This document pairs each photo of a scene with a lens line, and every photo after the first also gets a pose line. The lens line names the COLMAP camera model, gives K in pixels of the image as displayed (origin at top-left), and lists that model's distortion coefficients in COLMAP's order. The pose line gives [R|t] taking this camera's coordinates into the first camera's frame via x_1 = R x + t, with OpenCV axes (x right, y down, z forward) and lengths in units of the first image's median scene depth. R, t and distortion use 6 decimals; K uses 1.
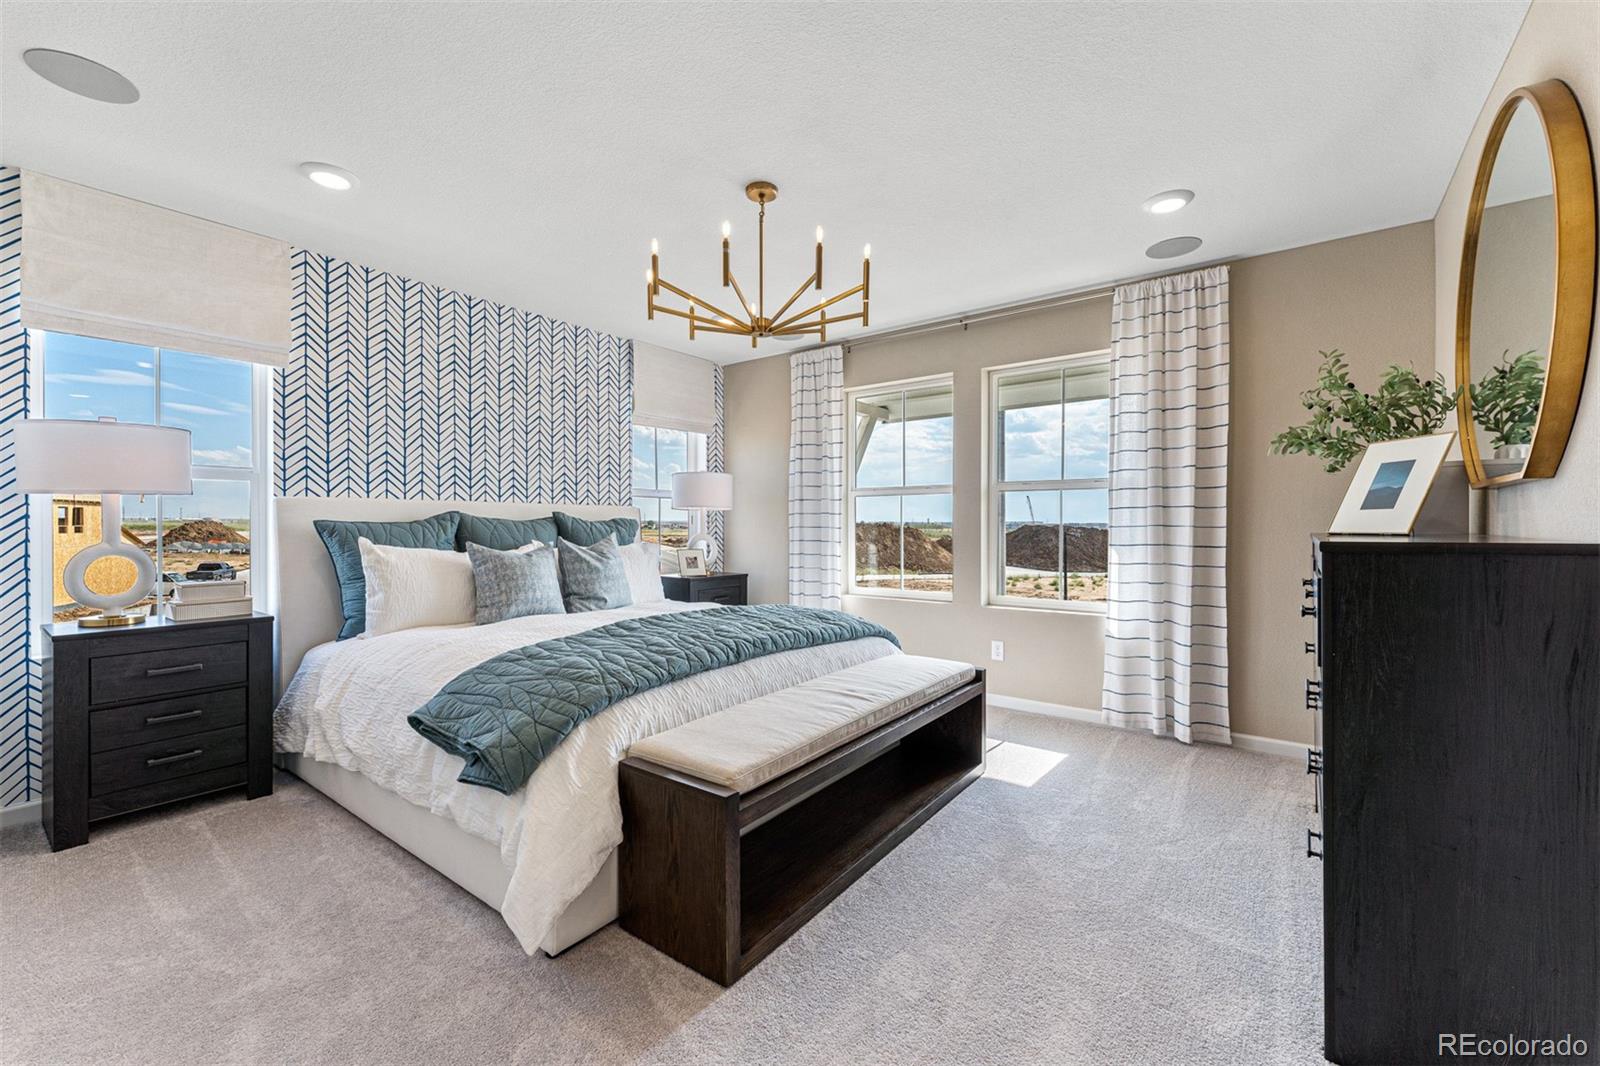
lens RADIAL K [[646.2, 0, 802.7], [0, 646.2, 528.0], [0, 0, 1]] dist [-0.000042, 0.000556]
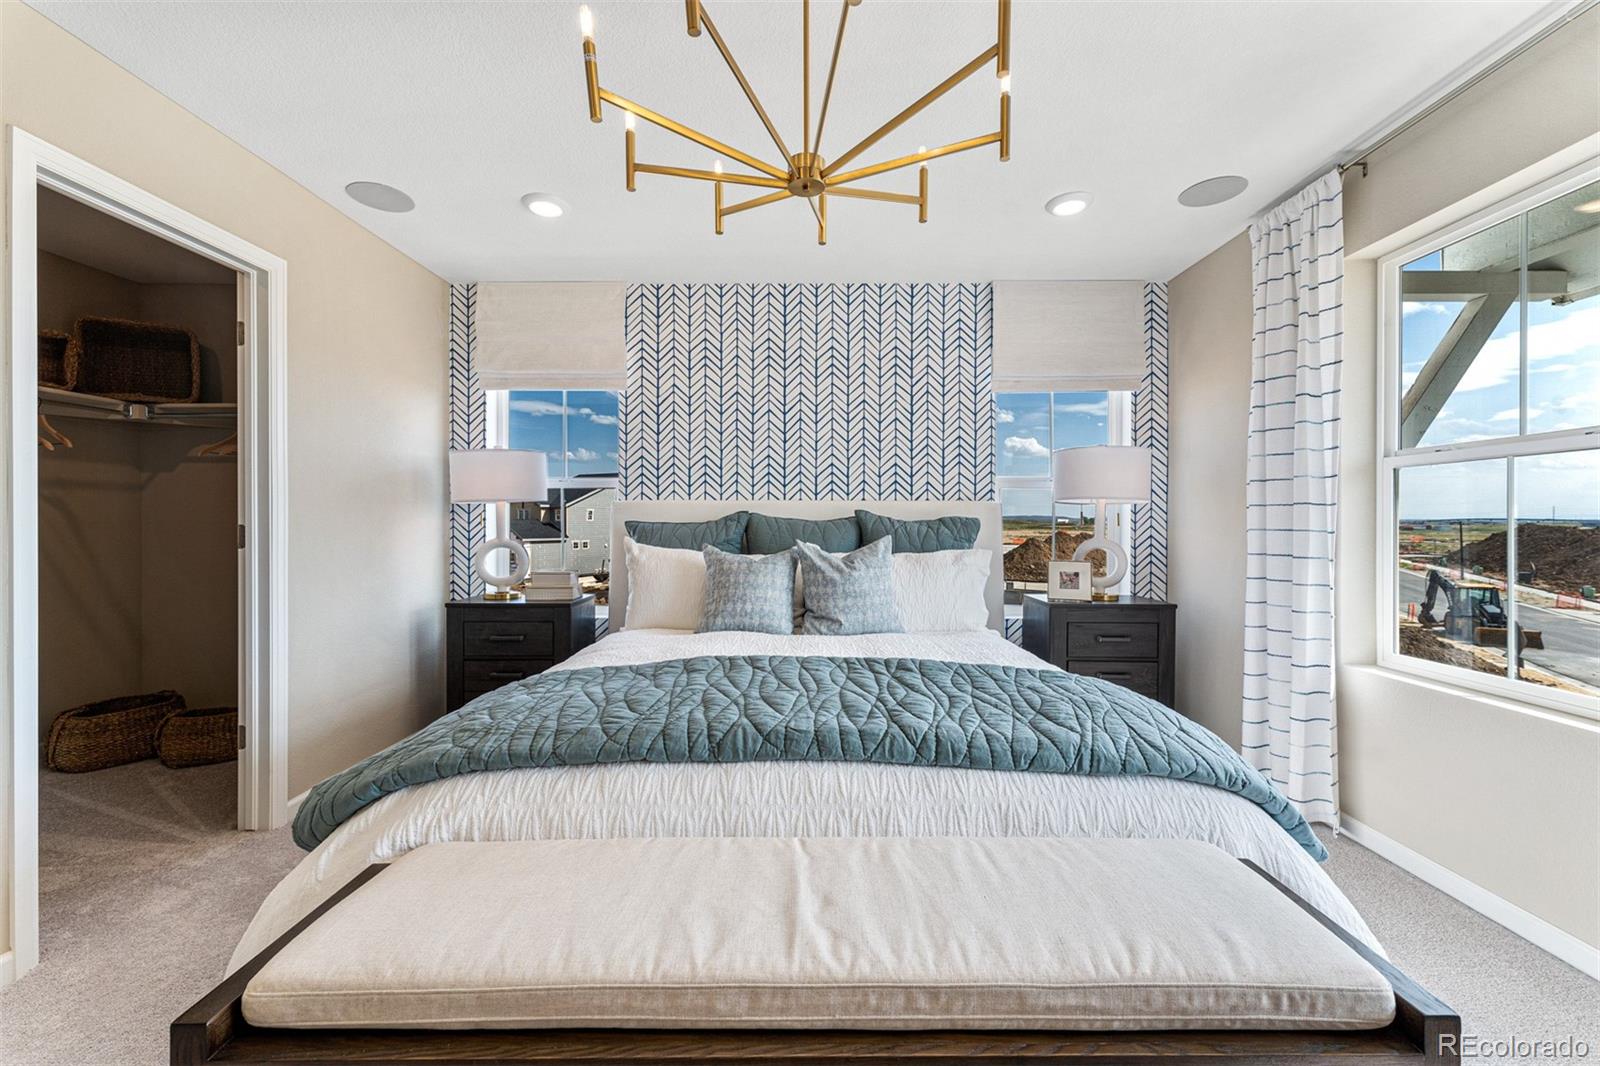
lens RADIAL K [[646.2, 0, 803.2], [0, 646.2, 530.9], [0, 0, 1]] dist [-0.000042, 0.000556]
pose [[0.599840, 0.006962, -0.800090, 0.276693], [-0.004521, 0.999976, 0.005311, -0.002127], [0.800107, 0.000432, 0.599857, 0.480068]]
